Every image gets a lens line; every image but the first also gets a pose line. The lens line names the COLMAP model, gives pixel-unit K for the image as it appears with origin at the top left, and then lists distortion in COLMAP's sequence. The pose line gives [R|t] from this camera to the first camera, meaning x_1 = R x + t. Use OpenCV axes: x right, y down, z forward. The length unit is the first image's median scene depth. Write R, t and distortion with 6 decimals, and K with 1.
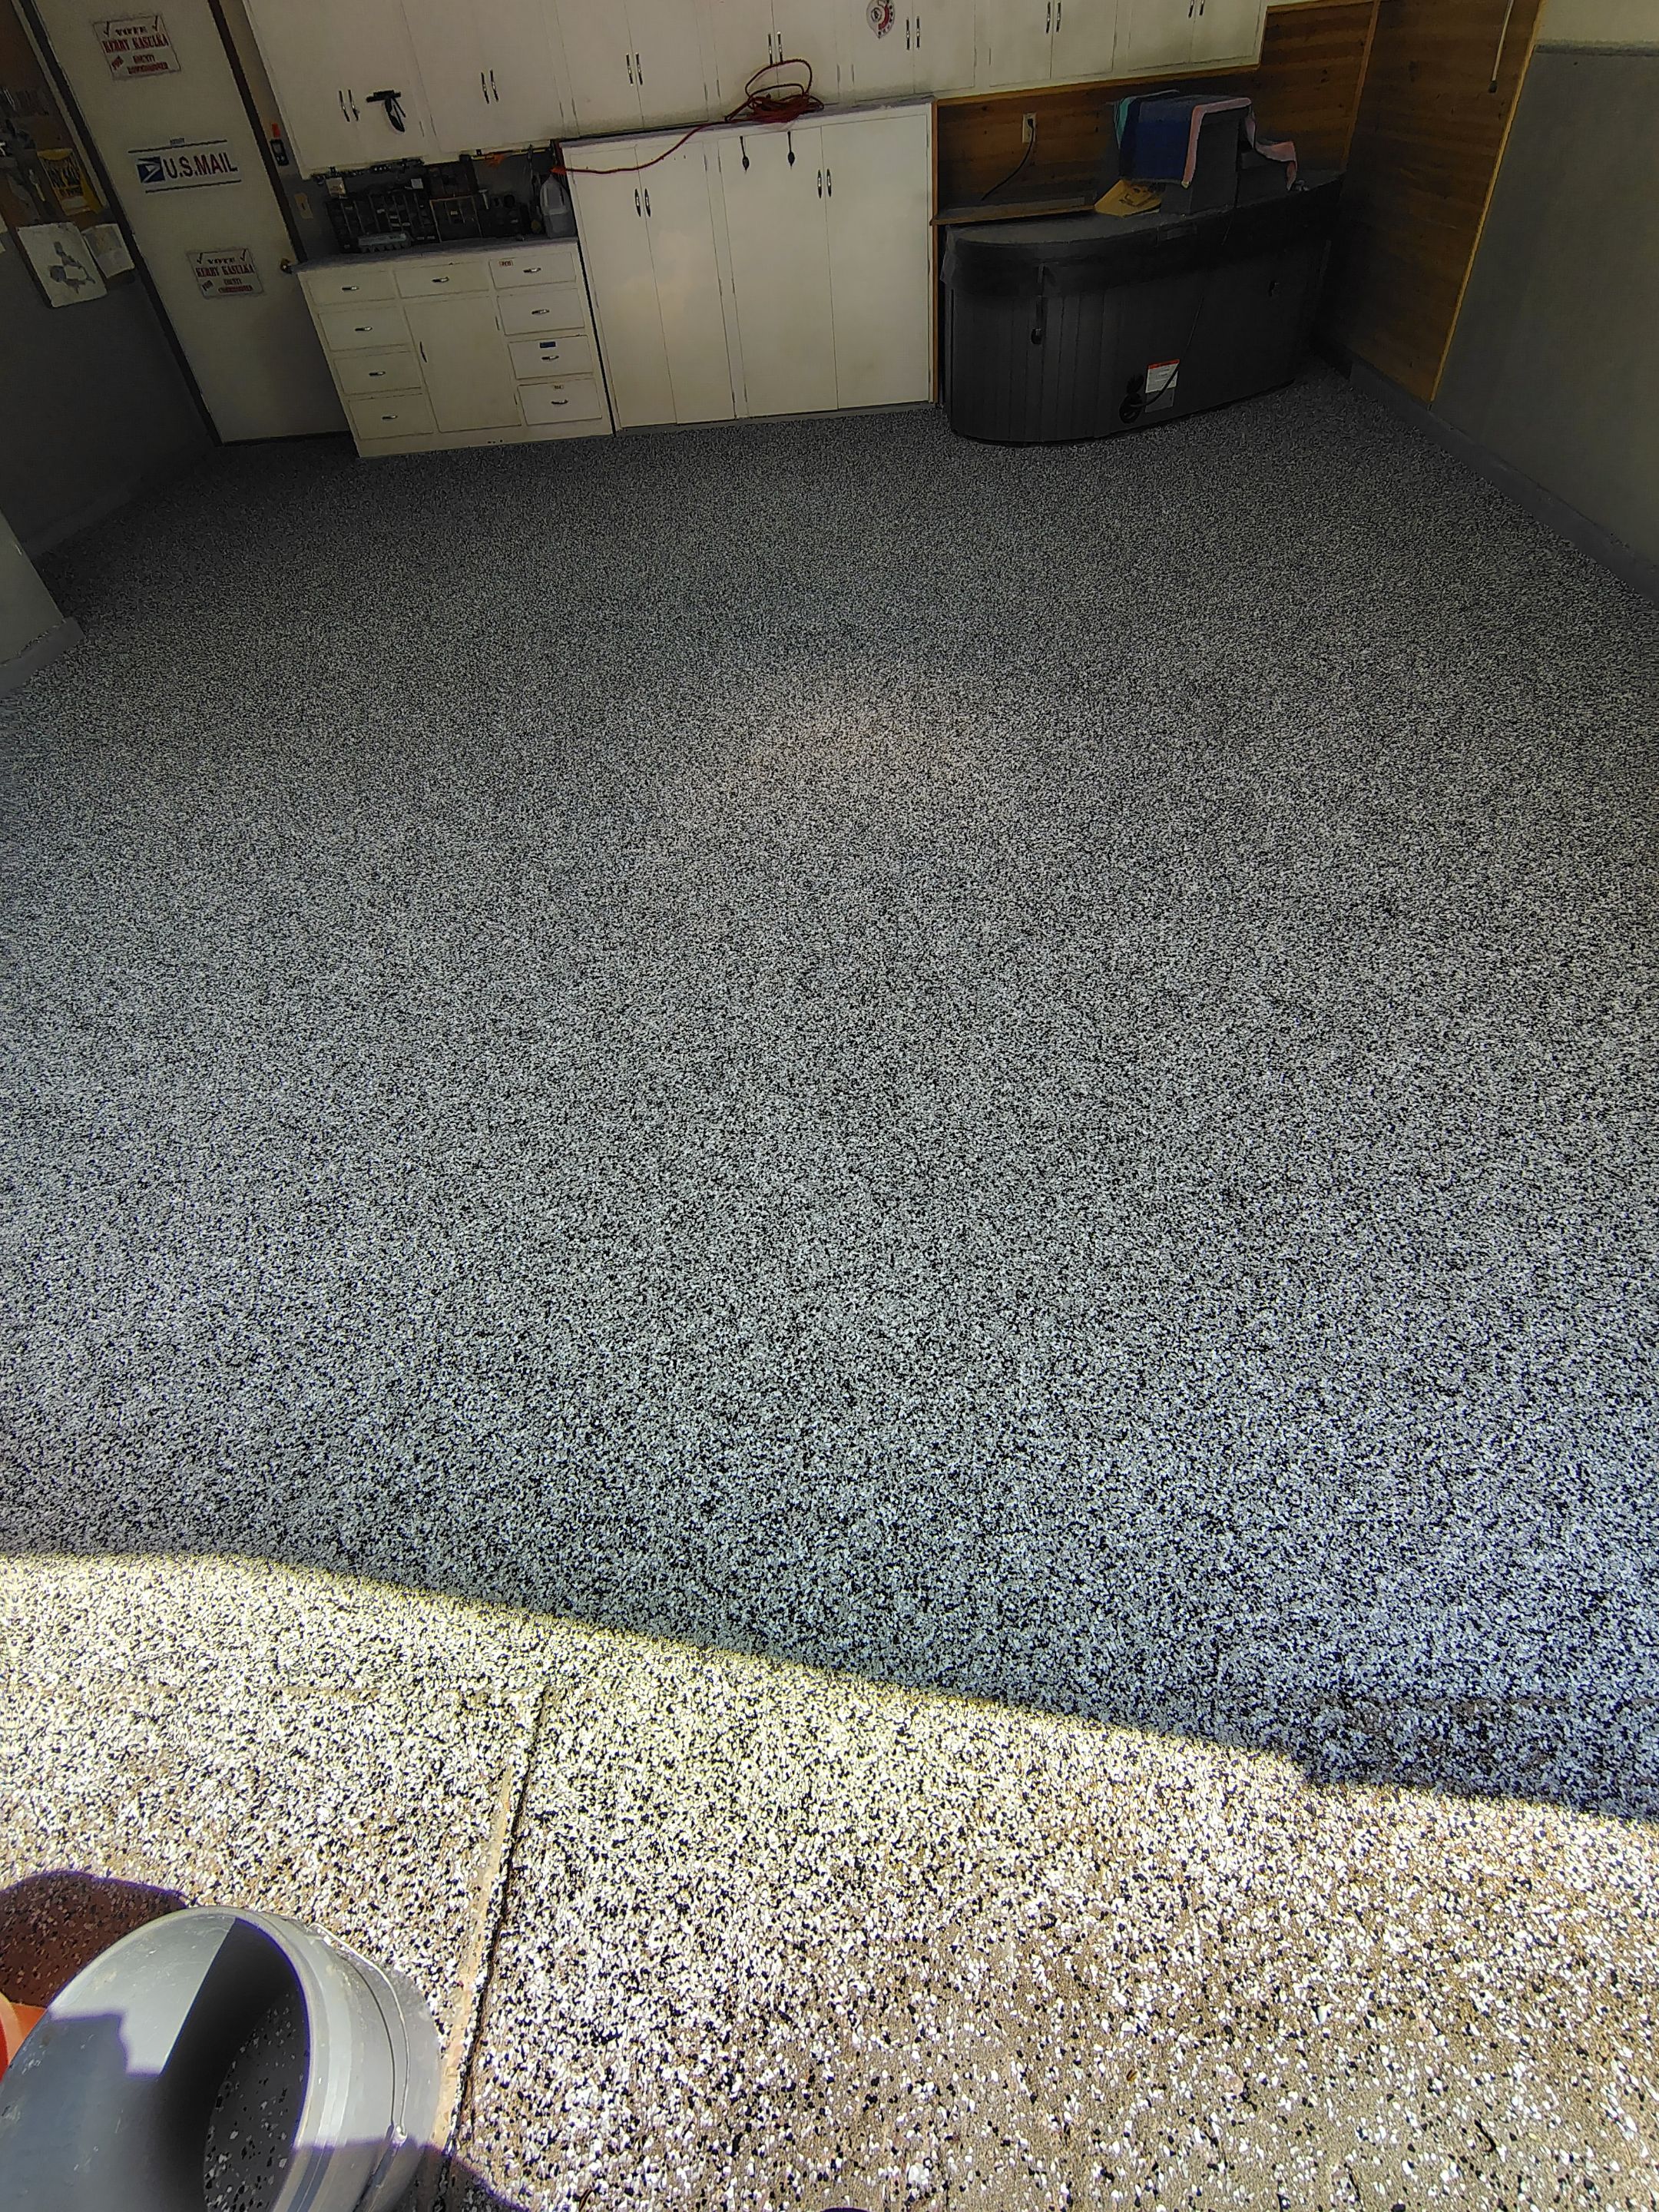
lens RADIAL K [[1036.1, 0, 821.4], [0, 1036.1, 1104.0], [0, 0, 1]] dist [-0.011374, 0.004633]
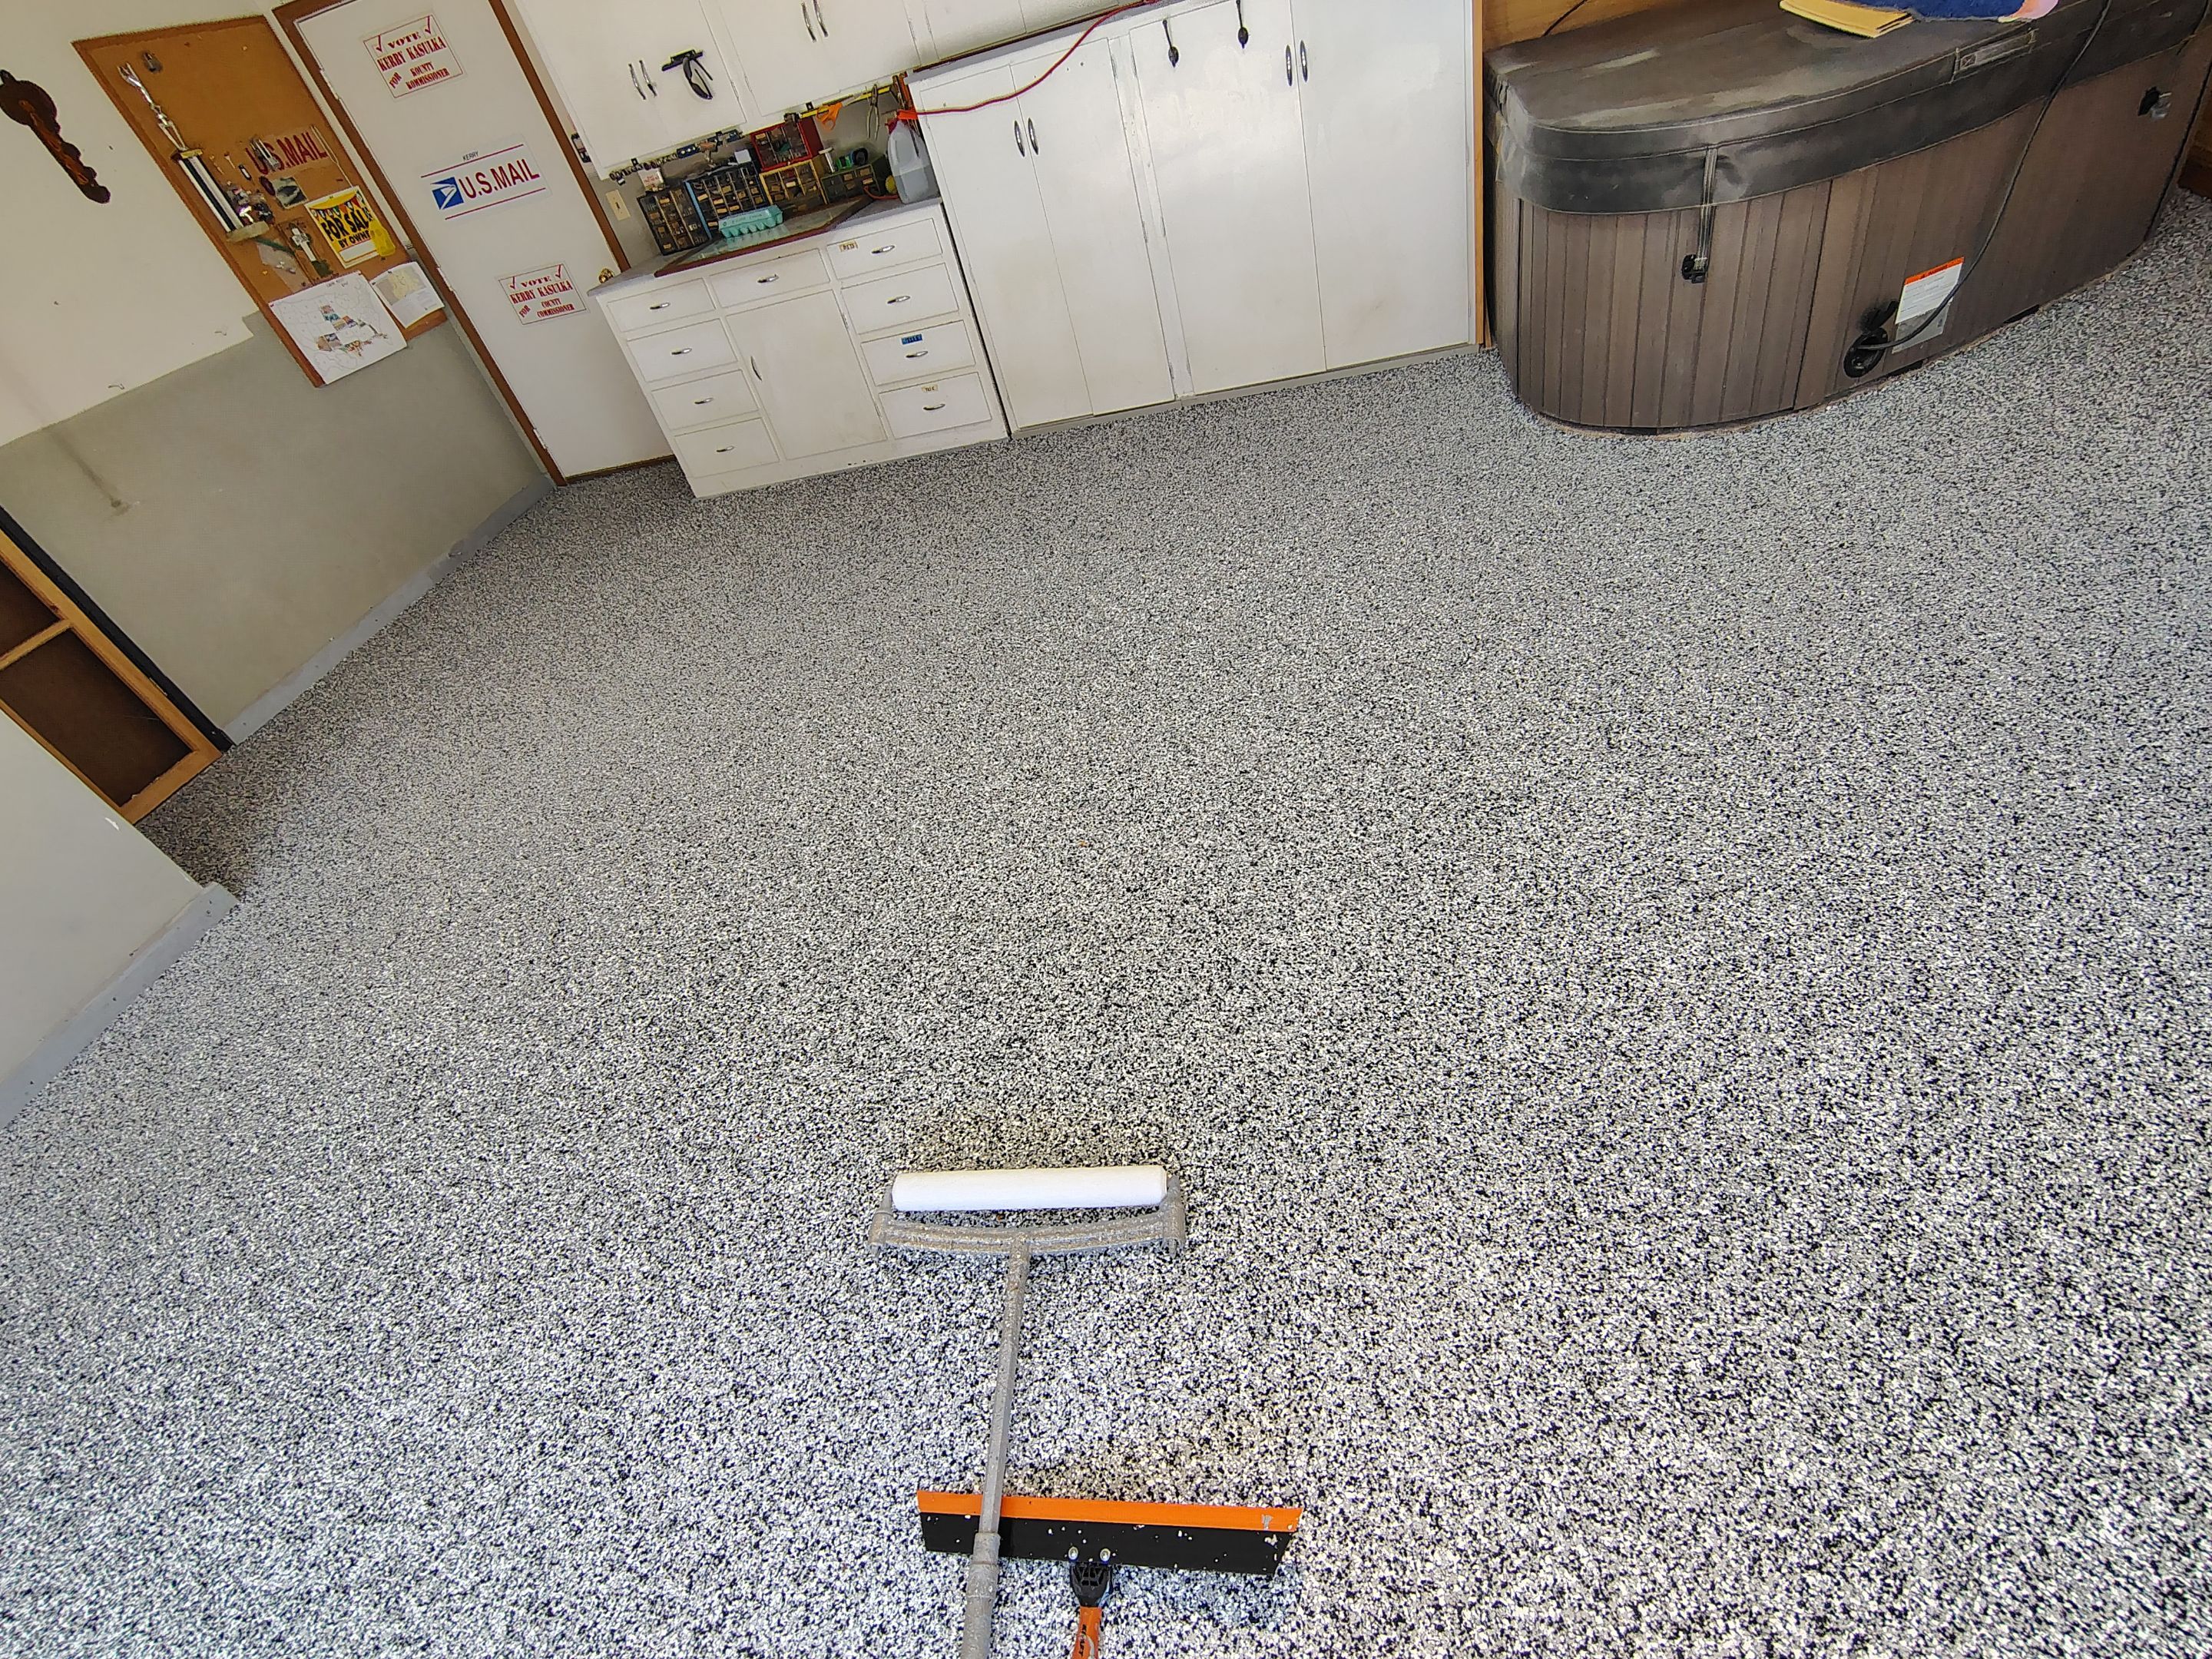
lens RADIAL K [[1036.1, 0, 1100.7], [0, 1036.1, 839.7], [0, 0, 1]] dist [-0.011374, 0.004633]
pose [[0.979360, -0.035360, -0.199009, -0.007520], [0.024526, 0.998093, -0.056645, -0.499129], [0.200632, 0.050595, 0.978359, 0.490332]]
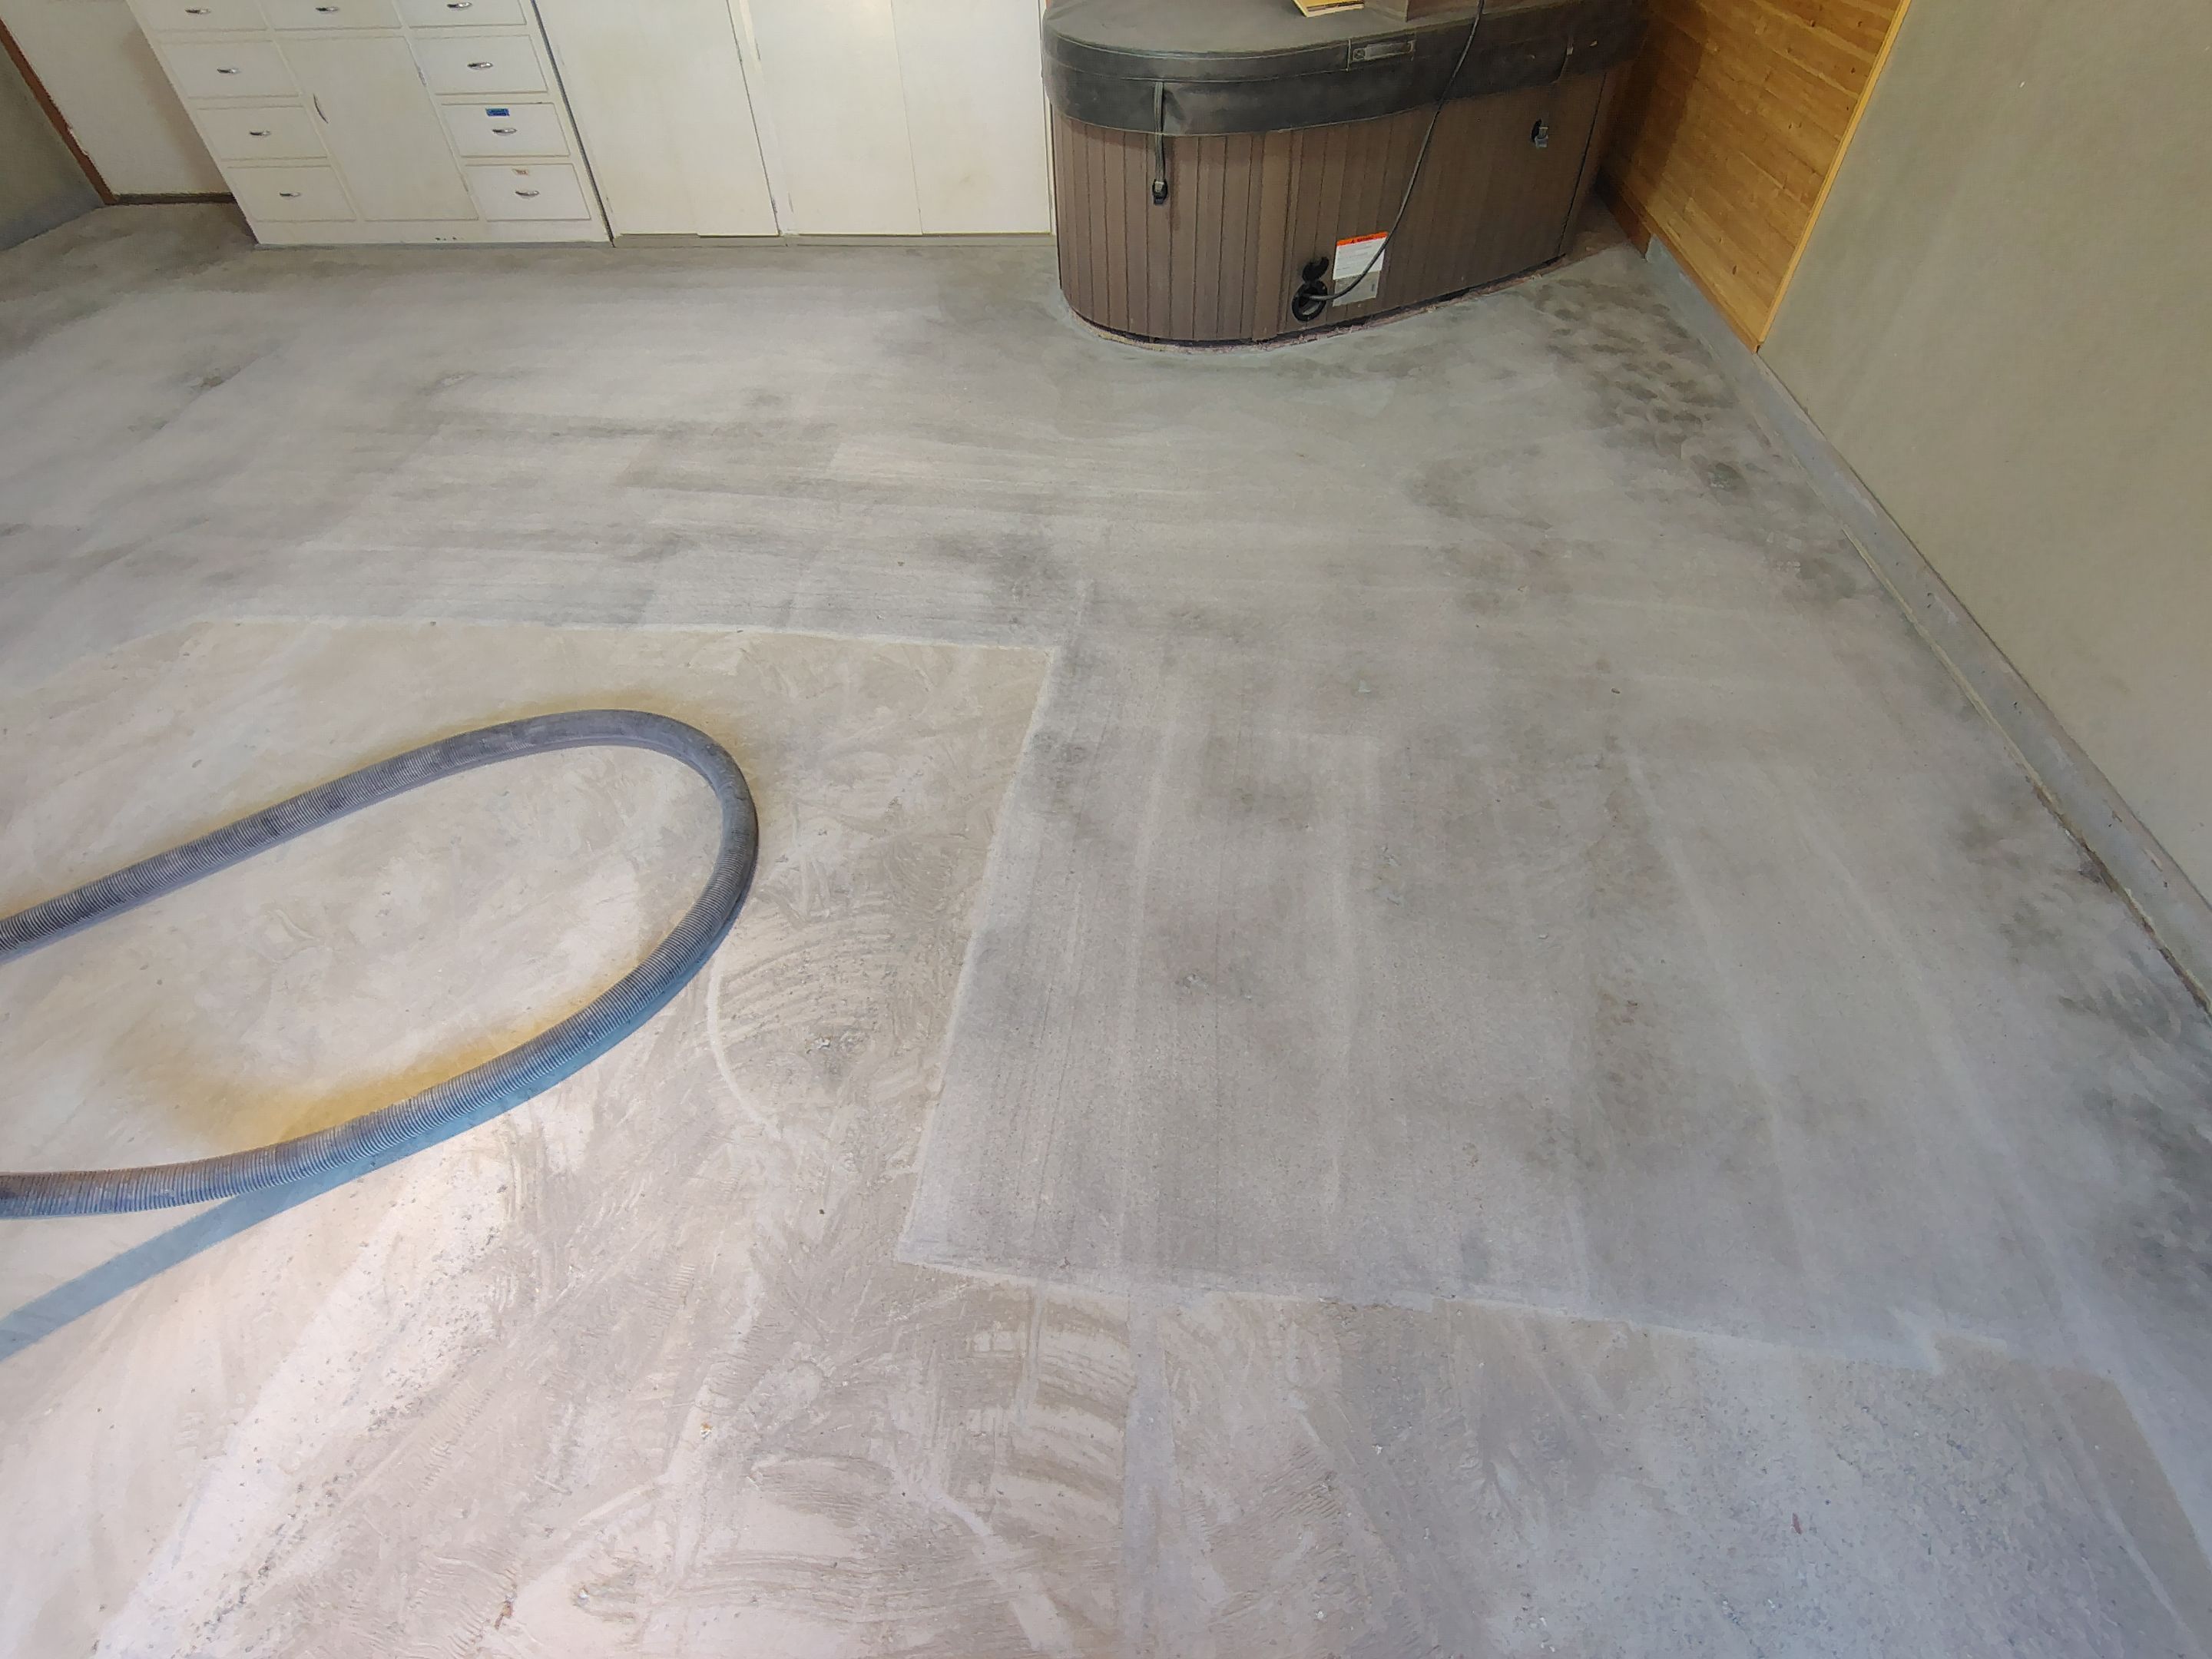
lens RADIAL K [[1036.1, 0, 1102.4], [0, 1036.1, 841.0], [0, 0, 1]] dist [-0.011374, 0.004633]
pose [[0.997600, 0.067516, 0.015378, 0.231833], [-0.068018, 0.997076, 0.034825, -0.441446], [-0.012982, -0.035787, 0.999275, 0.422169]]
